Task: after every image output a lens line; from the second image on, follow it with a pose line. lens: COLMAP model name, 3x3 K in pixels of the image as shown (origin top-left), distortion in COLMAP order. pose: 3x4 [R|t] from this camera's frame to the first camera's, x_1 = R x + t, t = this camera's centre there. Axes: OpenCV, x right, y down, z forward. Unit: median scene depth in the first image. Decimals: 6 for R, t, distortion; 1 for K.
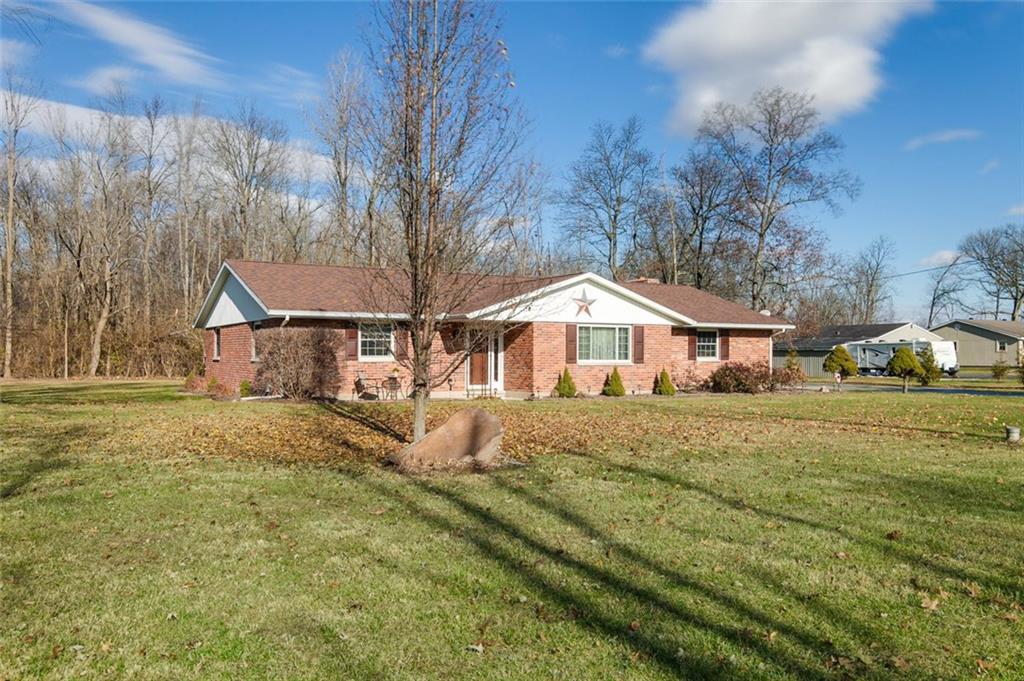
lens RADIAL K [[578.2, 0, 511.8], [0, 578.2, 342.0], [0, 0, 1]] dist [0.002076, 0.000243]
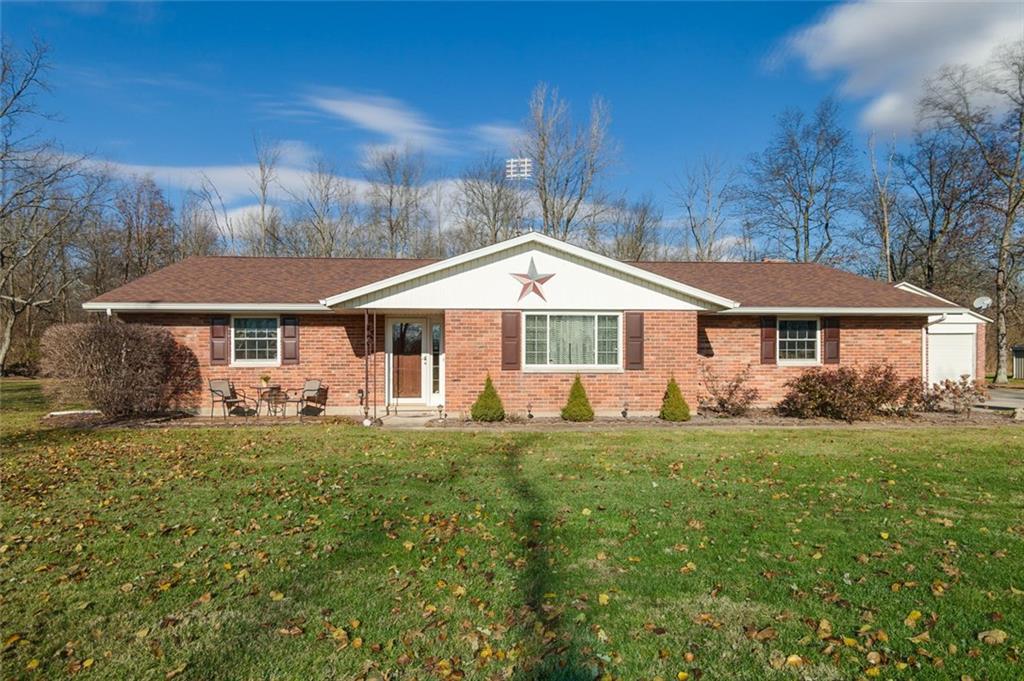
lens RADIAL K [[578.2, 0, 512.1], [0, 578.2, 347.1], [0, 0, 1]] dist [0.002076, 0.000243]
pose [[0.943629, -0.009465, -0.330869, 0.317435], [0.010813, 0.999939, 0.002234, 0.008686], [0.330827, -0.005685, 0.943674, 0.350402]]
